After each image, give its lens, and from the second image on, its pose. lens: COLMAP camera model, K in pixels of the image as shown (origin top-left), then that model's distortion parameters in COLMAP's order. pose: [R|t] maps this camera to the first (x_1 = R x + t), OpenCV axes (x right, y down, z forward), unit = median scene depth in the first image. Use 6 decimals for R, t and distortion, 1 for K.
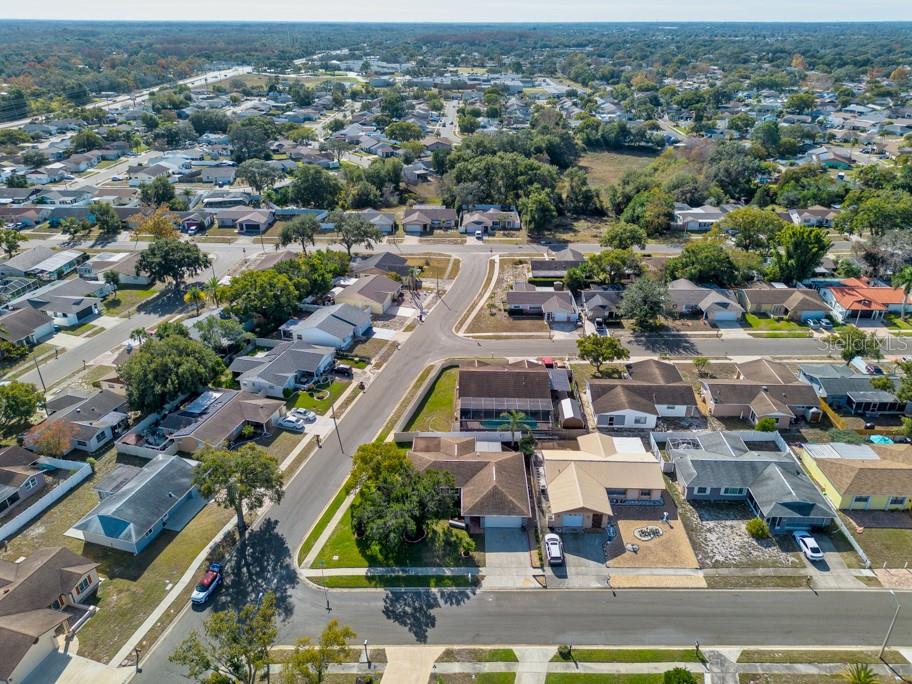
lens RADIAL K [[649.1, 0, 454.7], [0, 649.1, 340.7], [0, 0, 1]] dist [0.063310, -0.062459]
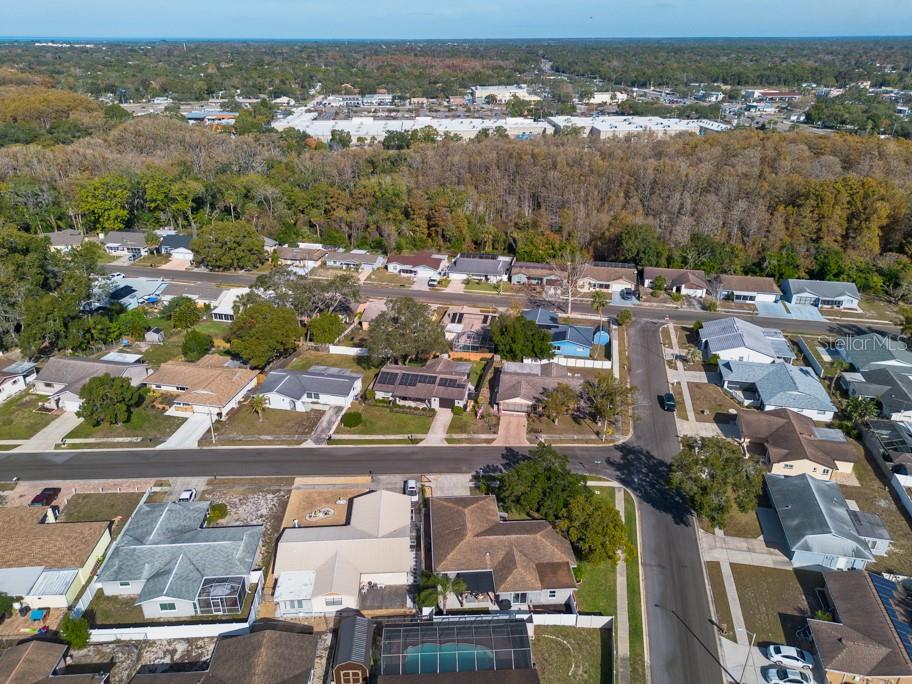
lens RADIAL K [[649.1, 0, 454.7], [0, 649.1, 340.7], [0, 0, 1]] dist [0.063310, -0.062459]
pose [[-0.996831, 0.033017, -0.072370, 0.150686], [-0.035534, 0.629145, 0.776475, -0.746484], [0.071168, 0.776586, -0.625978, 1.519605]]
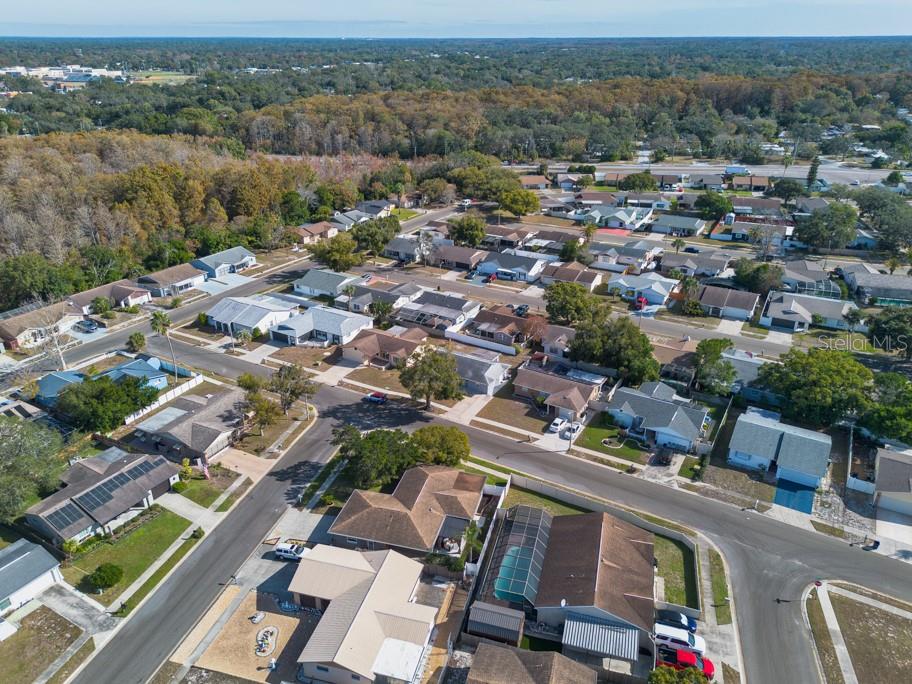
lens RADIAL K [[649.1, 0, 454.7], [0, 649.1, 340.7], [0, 0, 1]] dist [0.063310, -0.062459]
pose [[-0.242204, 0.407457, -0.880520, 0.854722], [-0.426936, 0.770195, 0.473841, -0.525237], [0.871242, 0.490692, -0.012586, 1.072590]]
